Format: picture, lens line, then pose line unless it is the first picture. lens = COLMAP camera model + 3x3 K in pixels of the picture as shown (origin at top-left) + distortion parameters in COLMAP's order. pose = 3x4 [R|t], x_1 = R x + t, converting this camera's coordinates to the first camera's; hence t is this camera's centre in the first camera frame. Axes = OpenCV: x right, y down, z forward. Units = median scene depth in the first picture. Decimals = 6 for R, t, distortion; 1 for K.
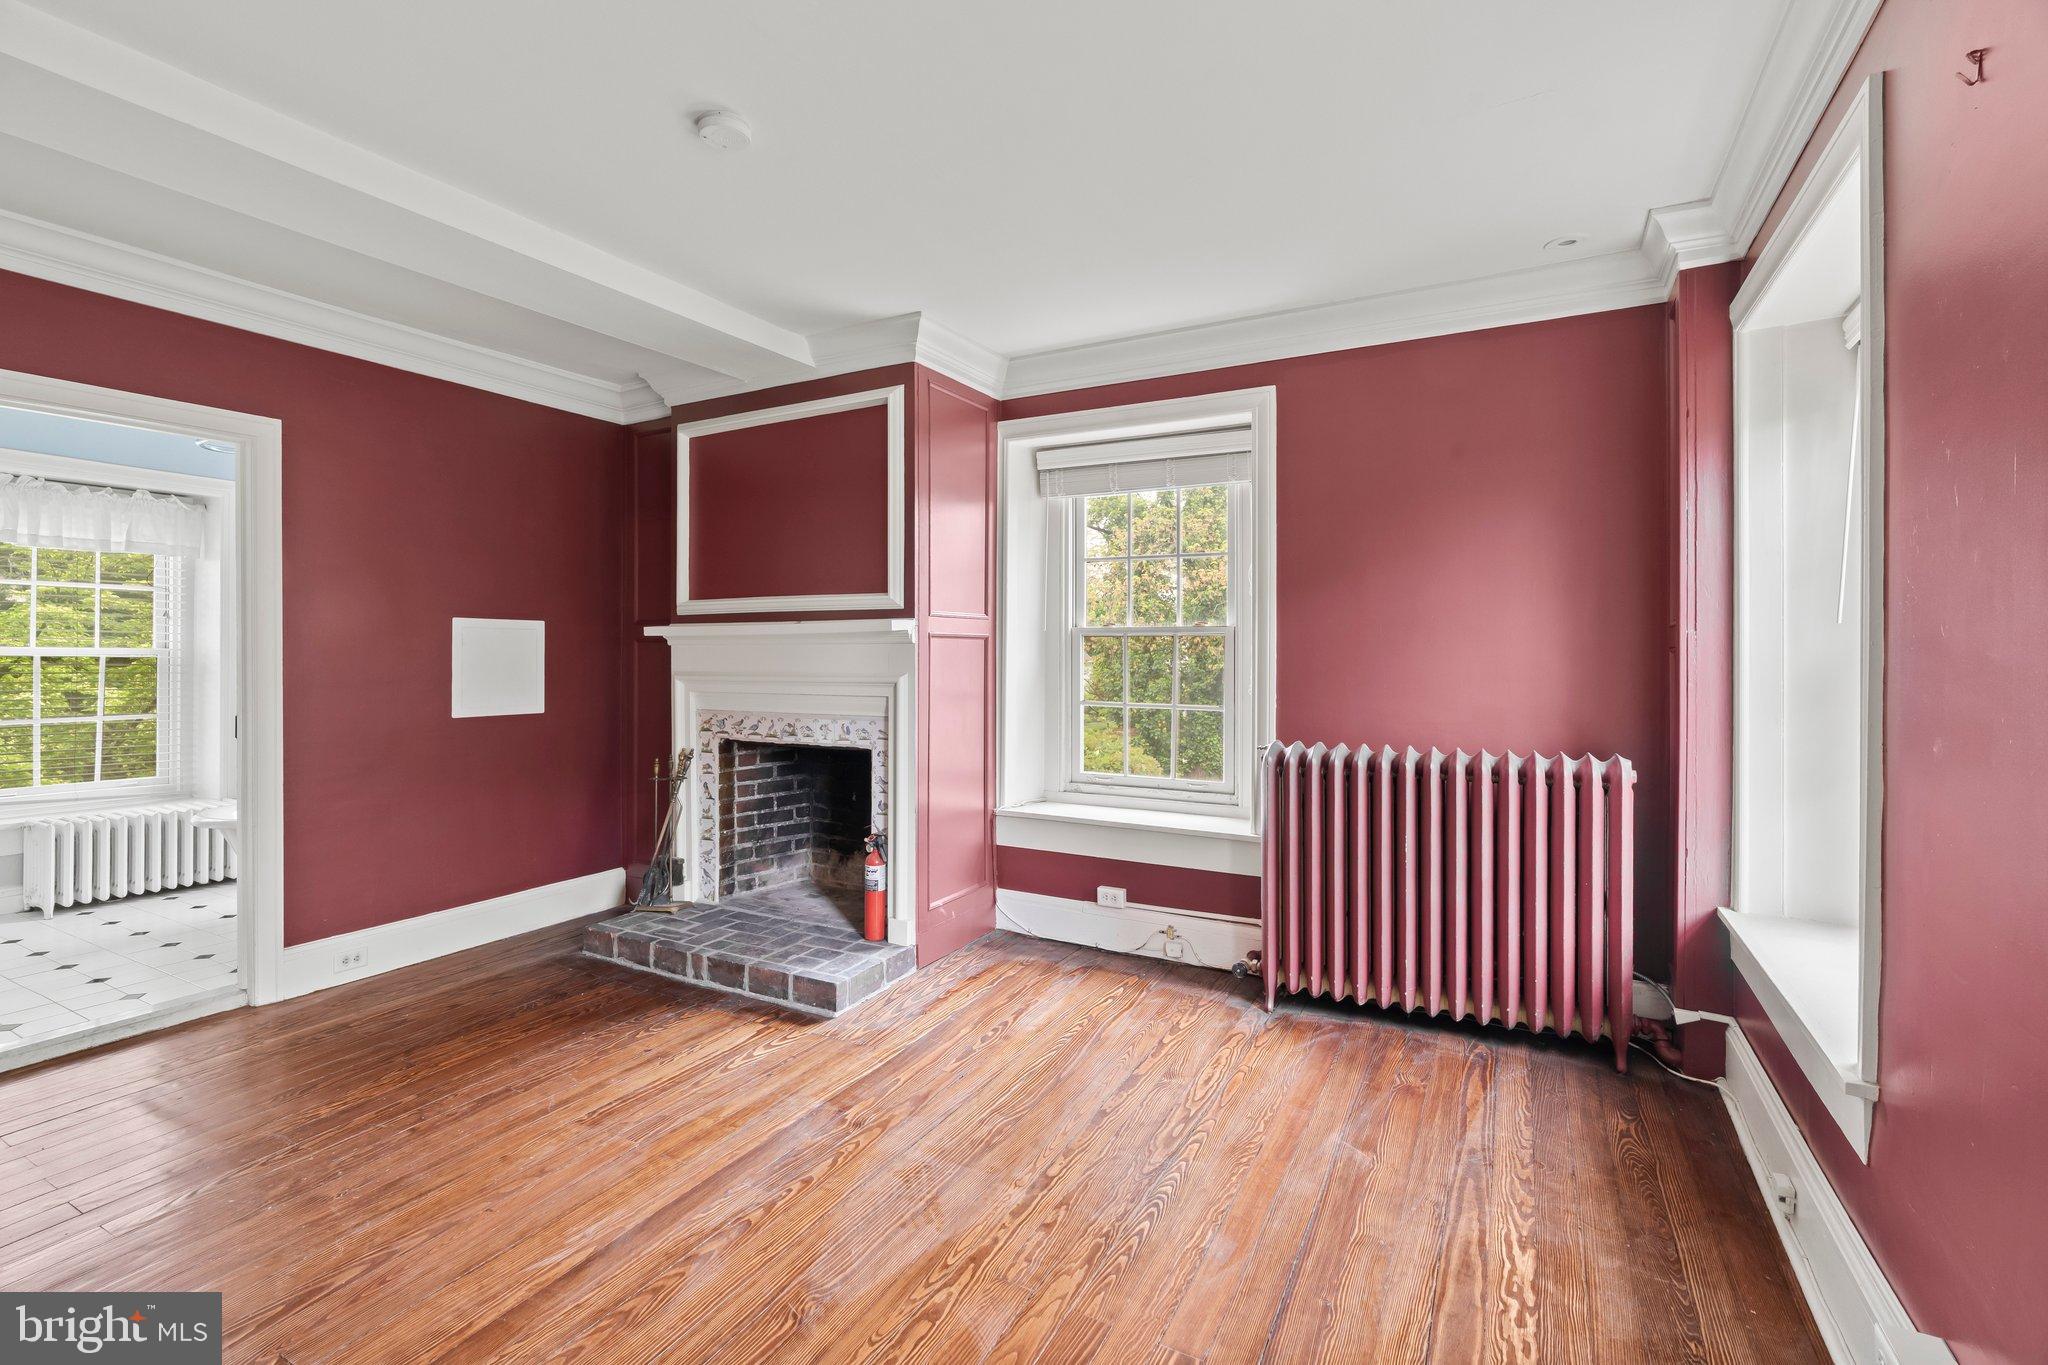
lens RADIAL K [[916.1, 0, 1021.6], [0, 916.1, 676.0], [0, 0, 1]] dist [-0.006853, -0.000084]
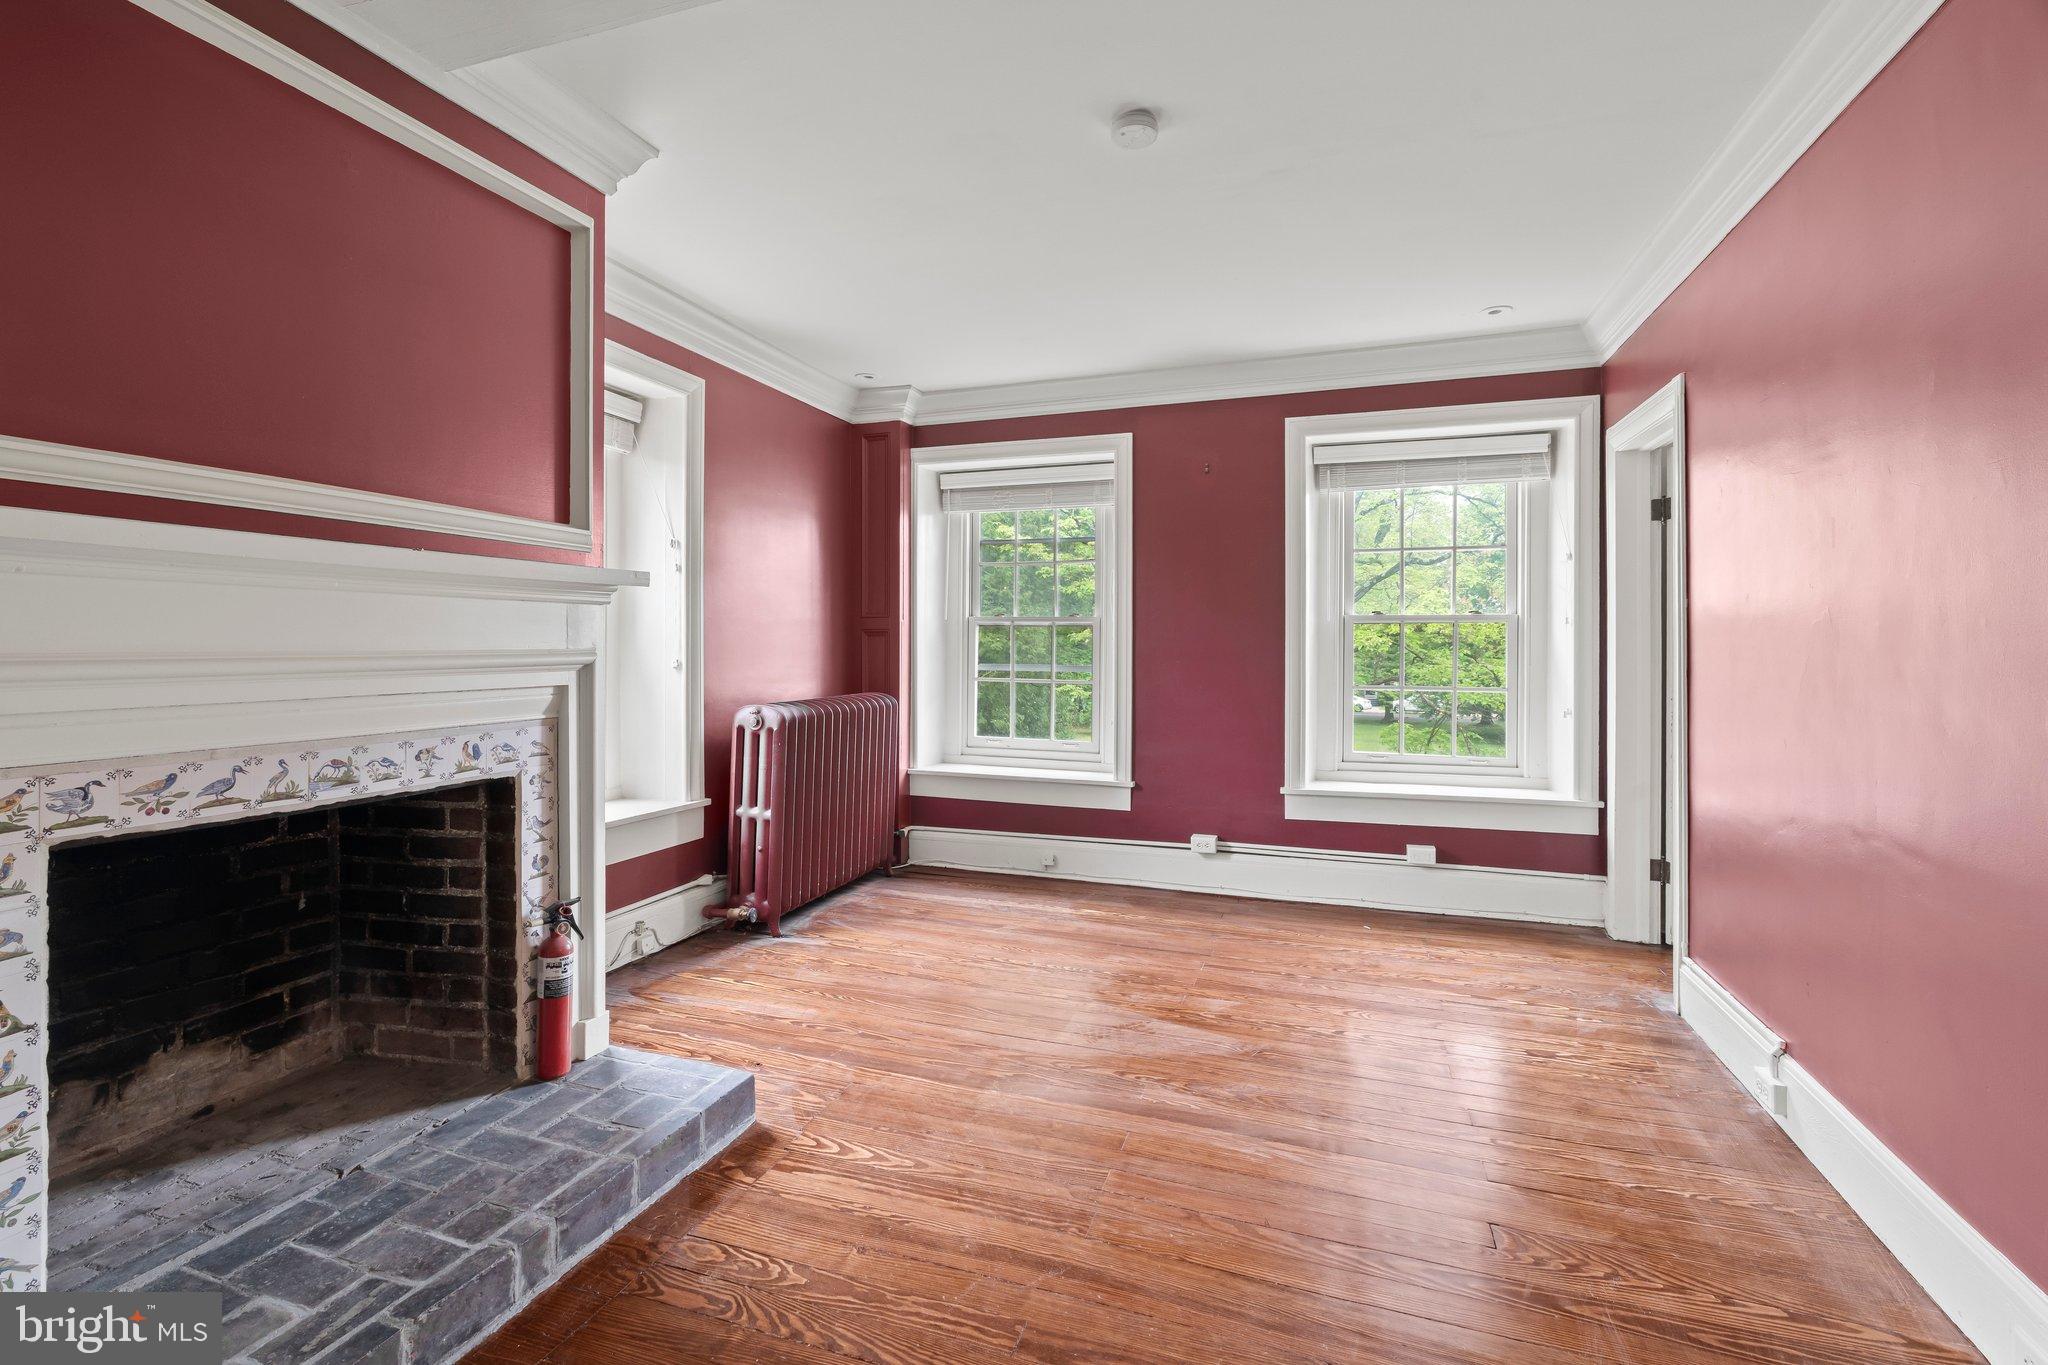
lens RADIAL K [[915.6, 0, 994.4], [0, 915.6, 655.5], [0, 0, 1]] dist [-0.002740, -0.000053]
pose [[-0.130819, -0.011525, 0.991339, -0.903655], [0.020522, 0.999687, 0.014330, -0.001984], [-0.991194, 0.022219, -0.130542, 0.858690]]
